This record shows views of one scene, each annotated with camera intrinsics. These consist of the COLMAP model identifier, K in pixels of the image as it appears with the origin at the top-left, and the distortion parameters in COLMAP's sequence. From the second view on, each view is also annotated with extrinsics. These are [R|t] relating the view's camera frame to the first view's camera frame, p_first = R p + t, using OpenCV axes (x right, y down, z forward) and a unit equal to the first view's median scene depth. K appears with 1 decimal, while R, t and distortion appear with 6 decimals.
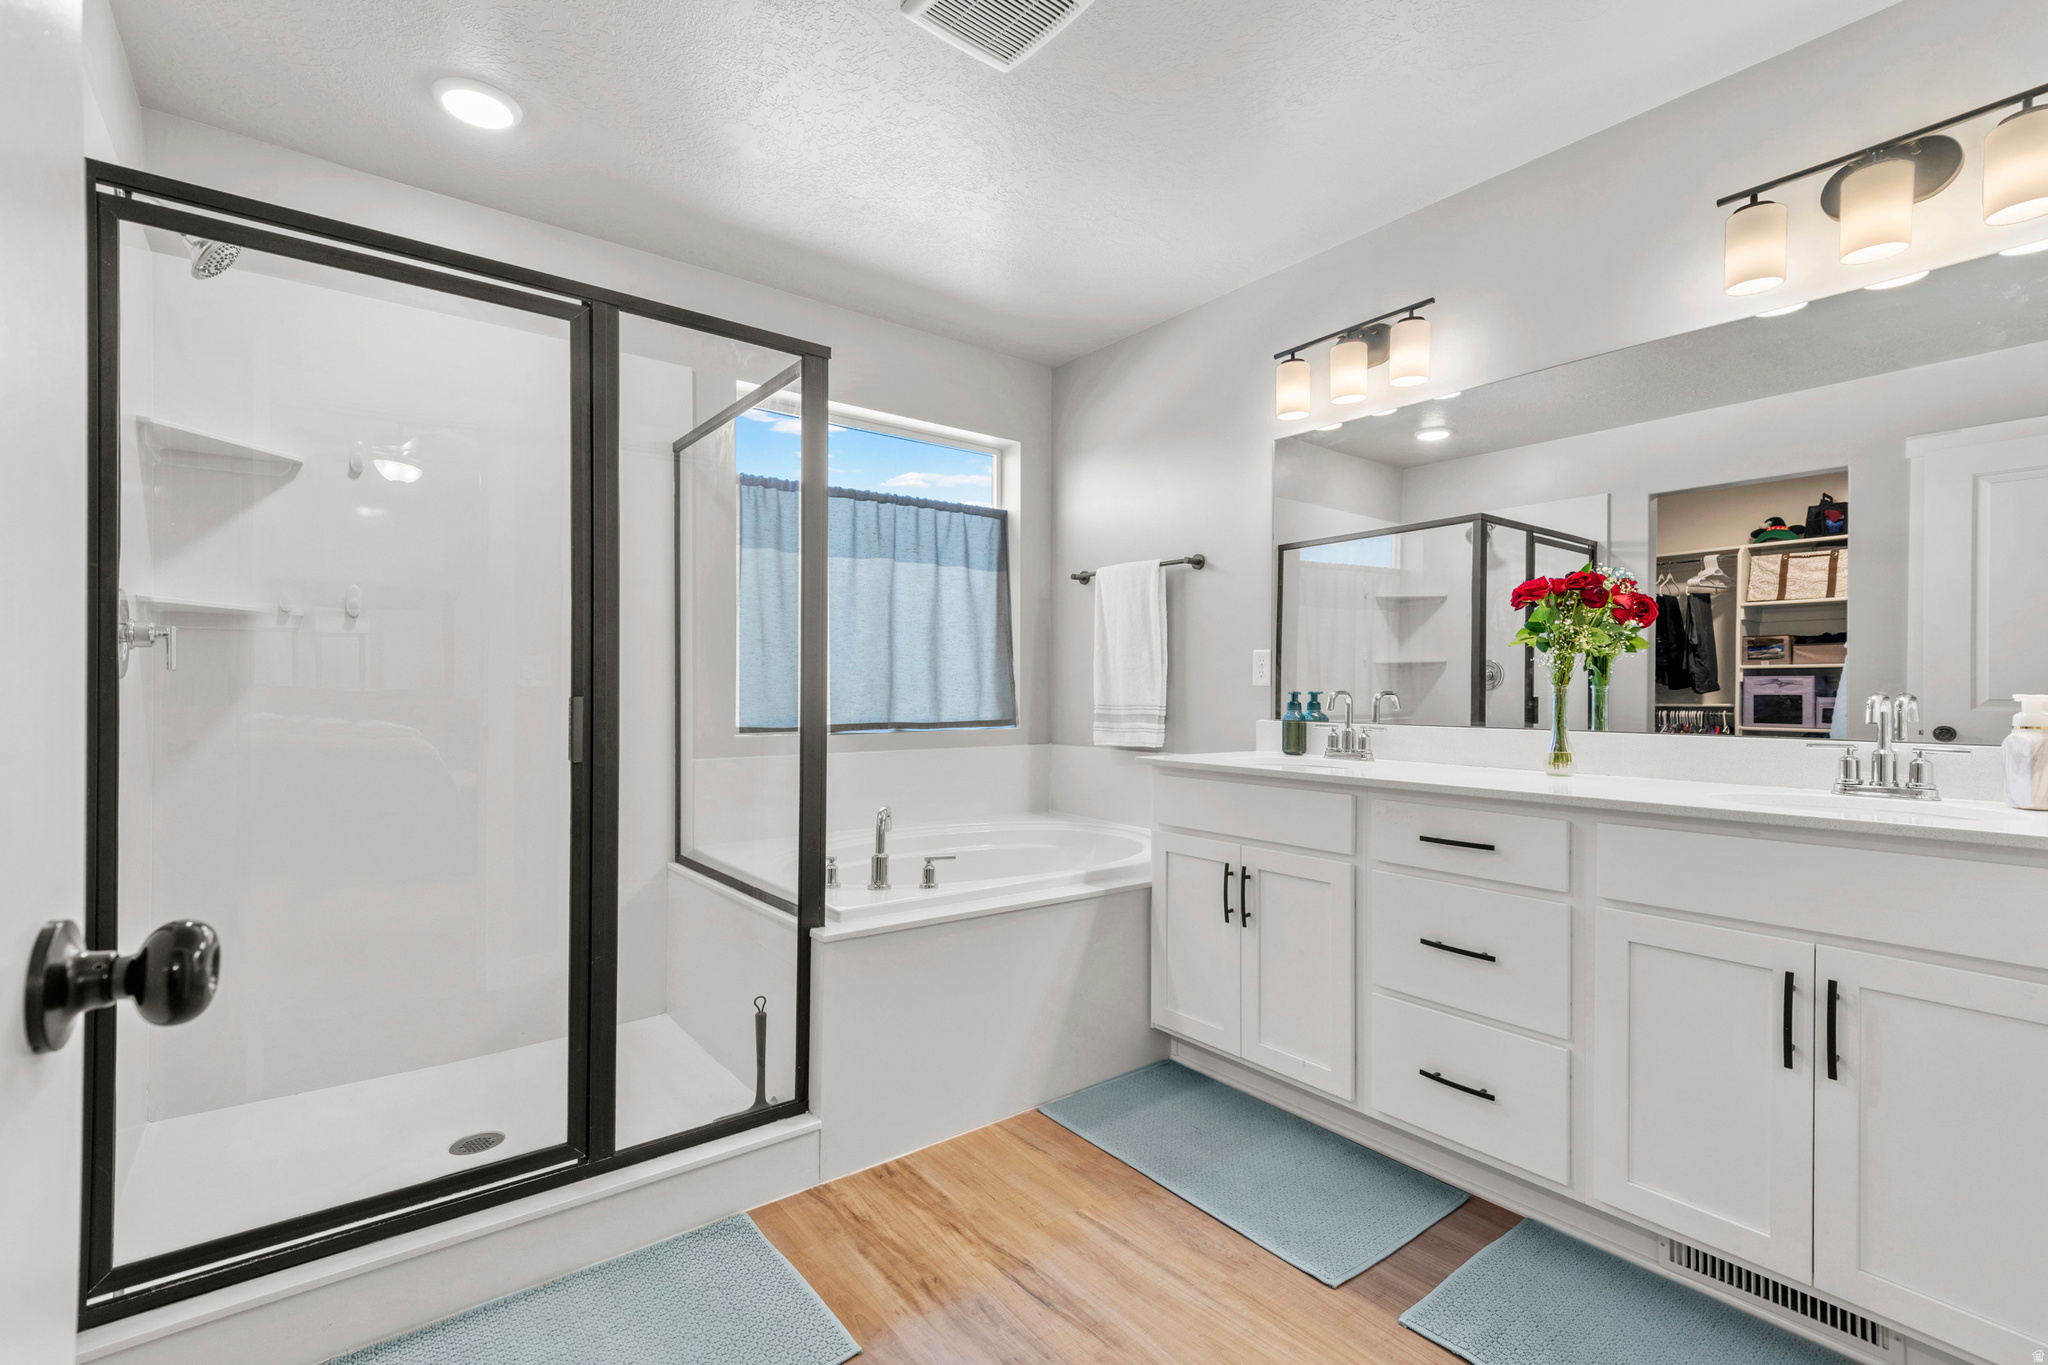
lens RADIAL K [[921.9, 0, 1031.2], [0, 921.9, 682.6], [0, 0, 1]] dist [0.005448, 0.000213]
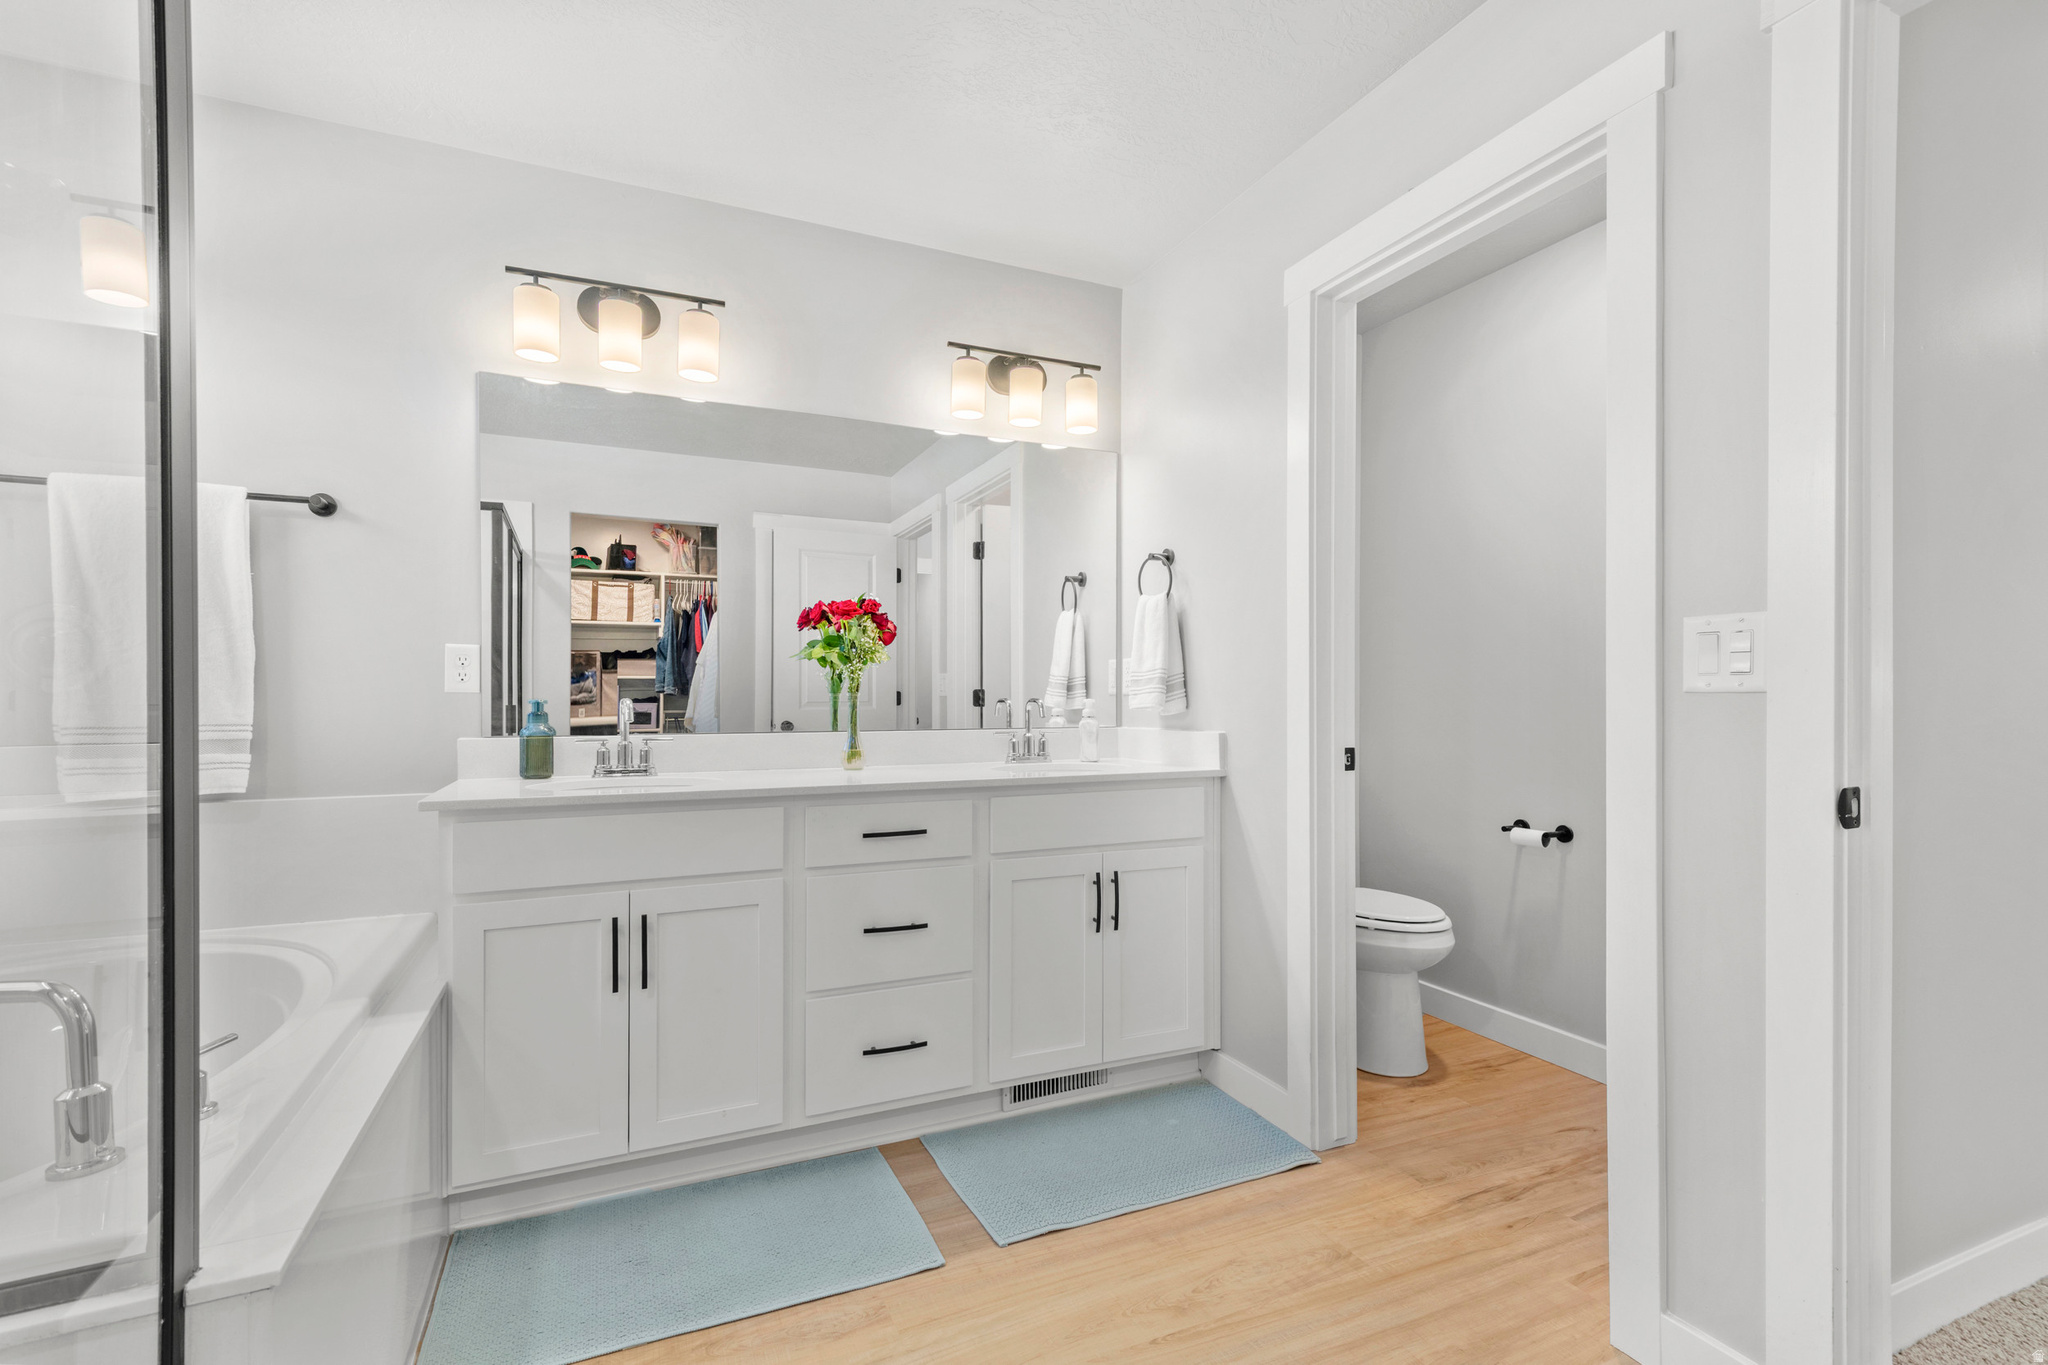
lens RADIAL K [[921.9, 0, 1031.9], [0, 921.9, 698.7], [0, 0, 1]] dist [0.005448, 0.000213]
pose [[0.223958, -0.004588, 0.974588, -0.458984], [-0.003946, 0.999976, 0.005614, 0.002485], [-0.974591, -0.005103, 0.223934, 0.455911]]
